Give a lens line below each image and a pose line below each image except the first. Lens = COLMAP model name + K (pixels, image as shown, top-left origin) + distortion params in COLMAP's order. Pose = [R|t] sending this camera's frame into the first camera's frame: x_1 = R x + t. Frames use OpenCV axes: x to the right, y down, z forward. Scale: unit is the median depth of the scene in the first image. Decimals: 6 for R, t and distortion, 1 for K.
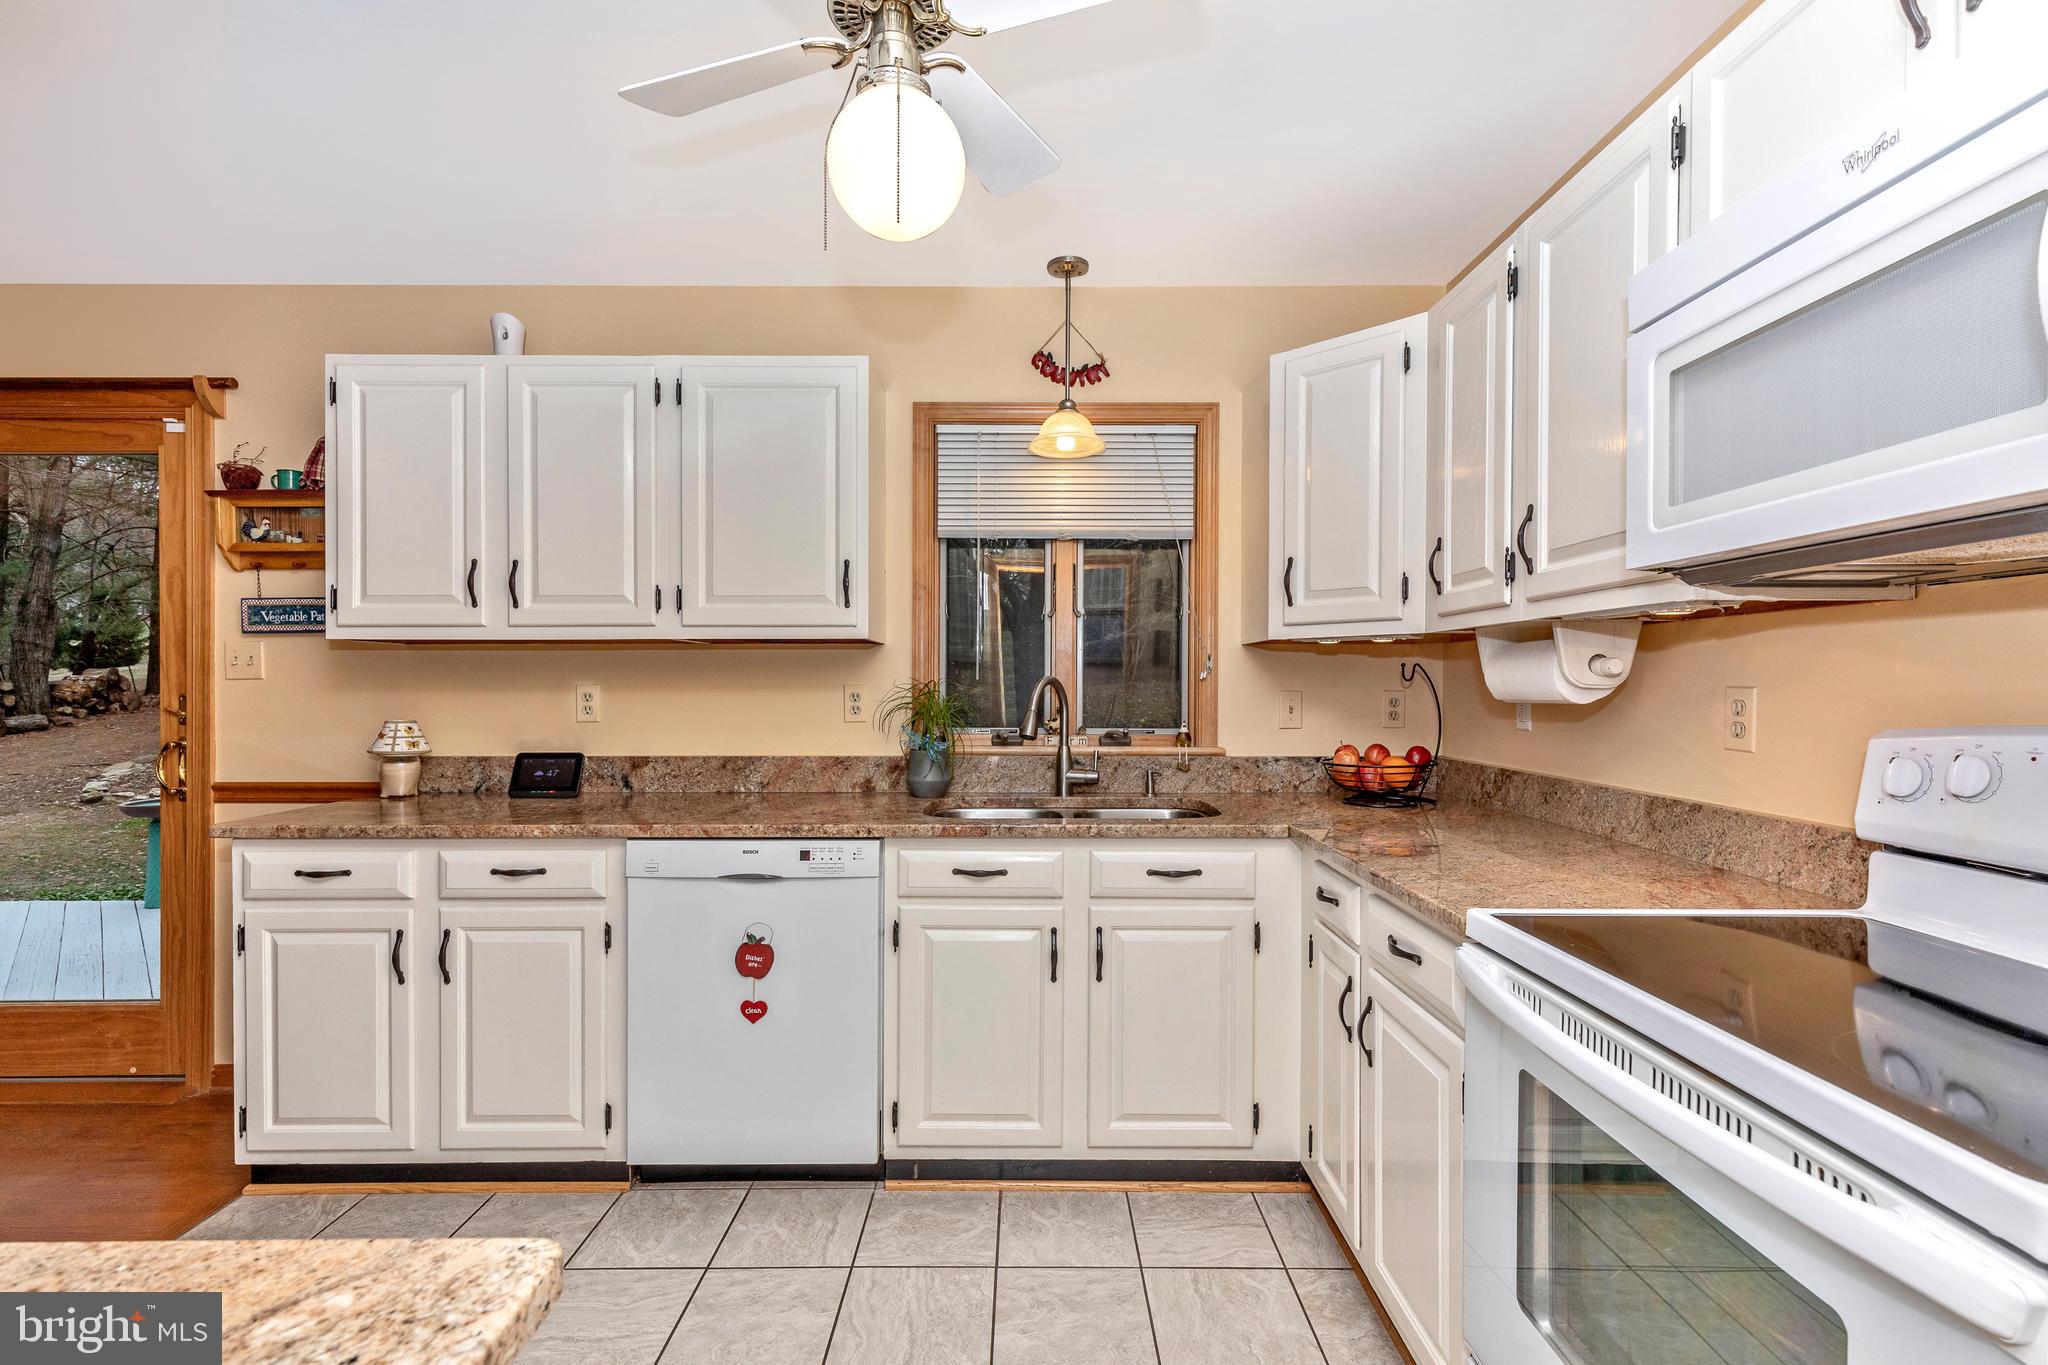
lens RADIAL K [[931.4, 0, 1020.5], [0, 931.4, 693.5], [0, 0, 1]] dist [0.002979, 0.000426]
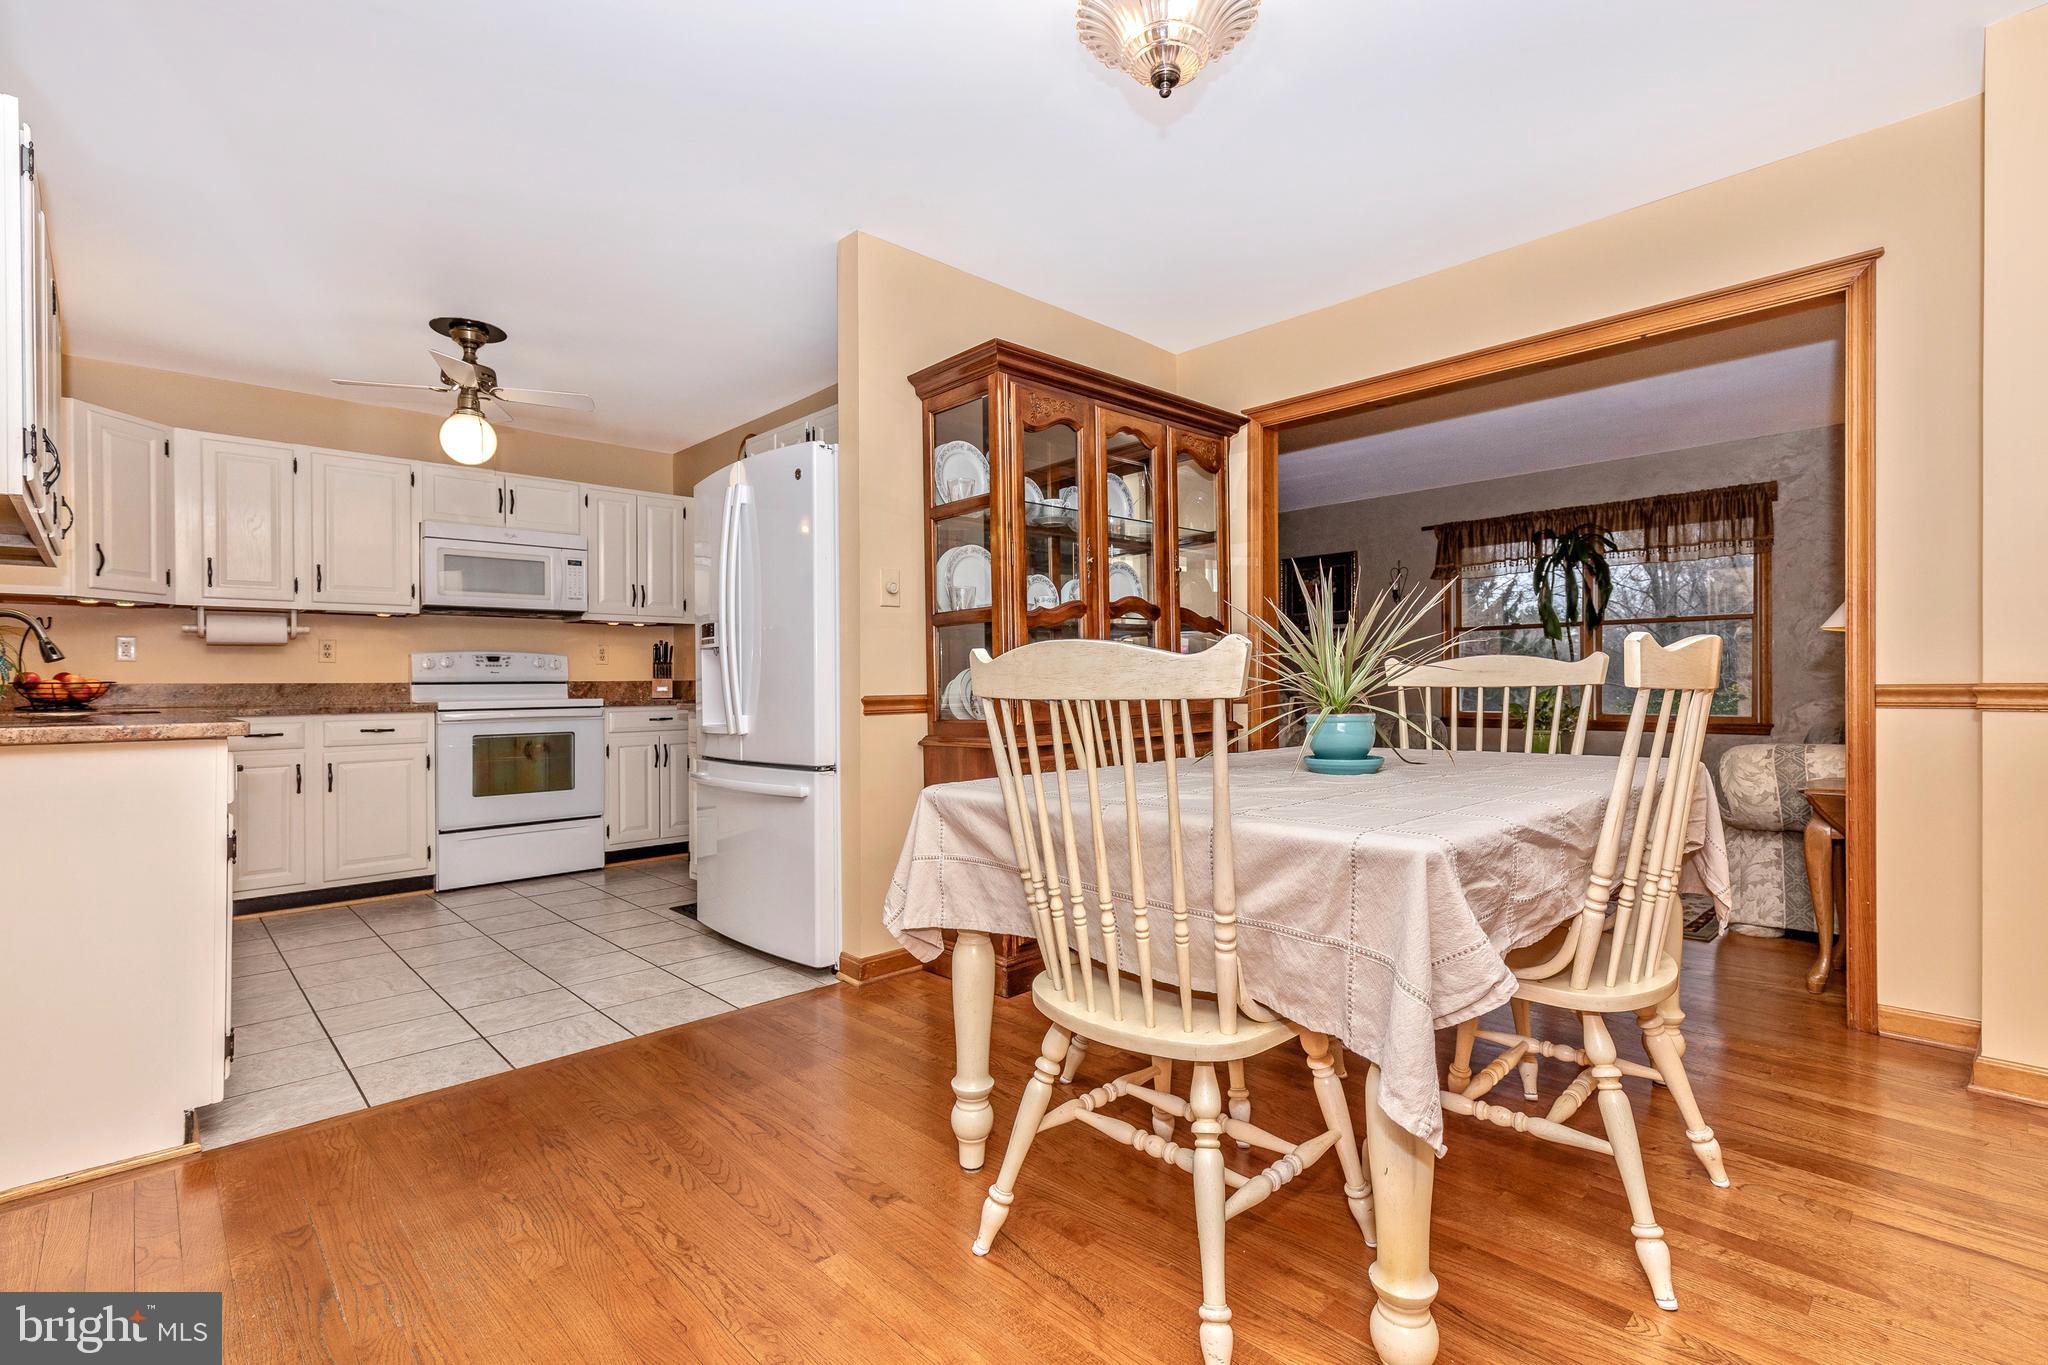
lens RADIAL K [[960.6, 0, 1039.8], [0, 960.6, 655.8], [0, 0, 1]] dist [0.000577, 0.000030]
pose [[-0.680825, 0.029514, 0.731851, -1.666594], [0.018430, 0.999562, -0.023165, 0.088444], [-0.732214, -0.002283, -0.681071, 0.838395]]
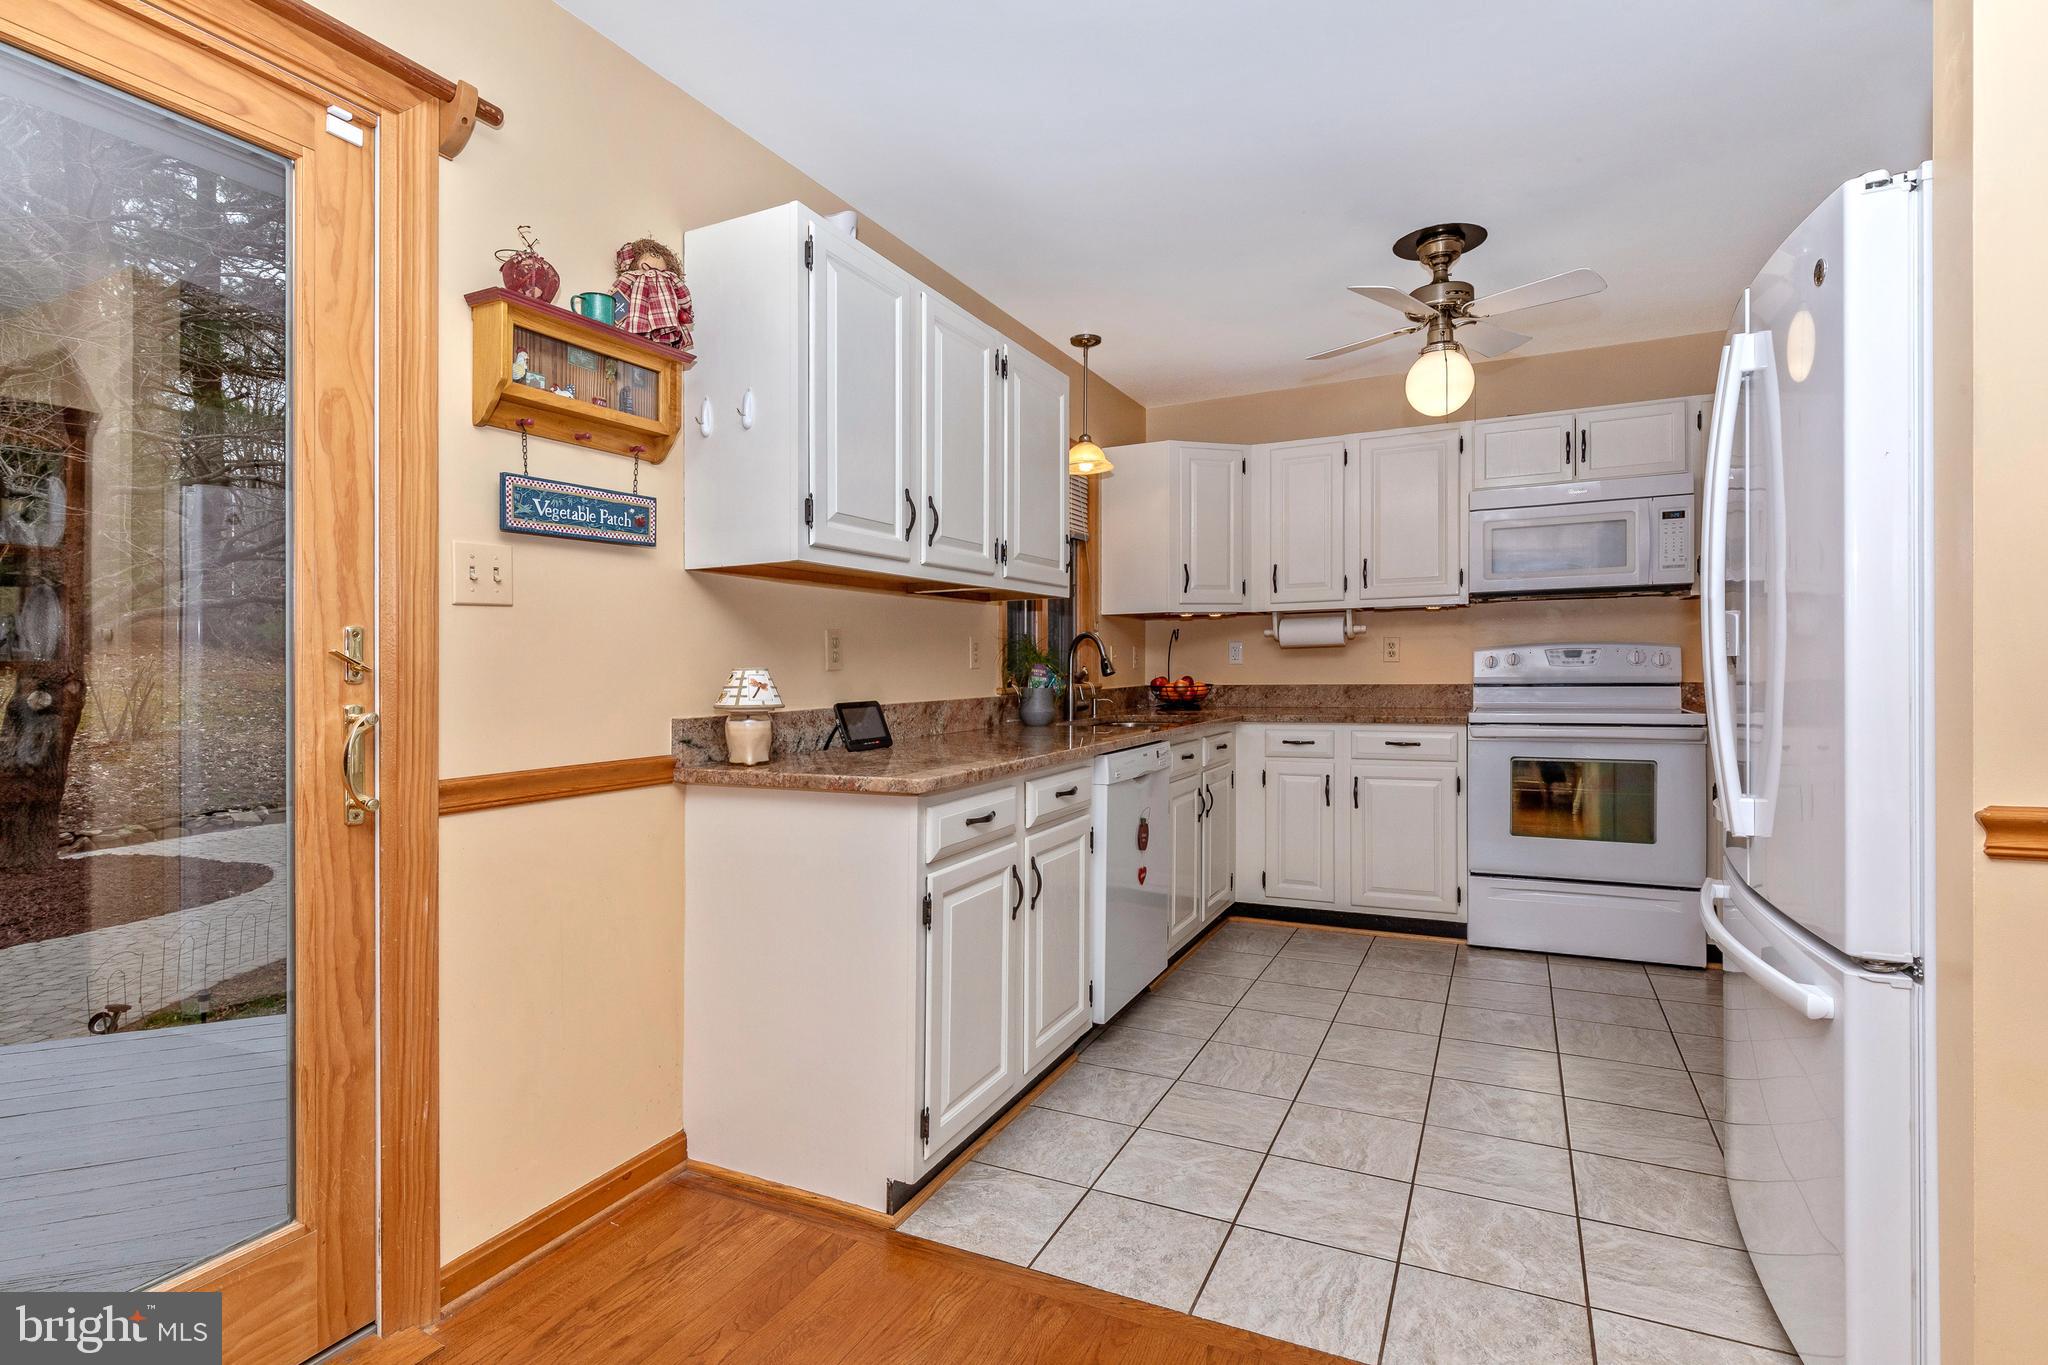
lens RADIAL K [[966.9, 0, 989.9], [0, 966.9, 706.3], [0, 0, 1]] dist [-0.000199, -0.000158]
pose [[0.471357, -0.042739, 0.880906, -1.272302], [0.025378, 0.999069, 0.034893, 0.037550], [-0.881577, 0.005908, 0.472002, 0.431074]]
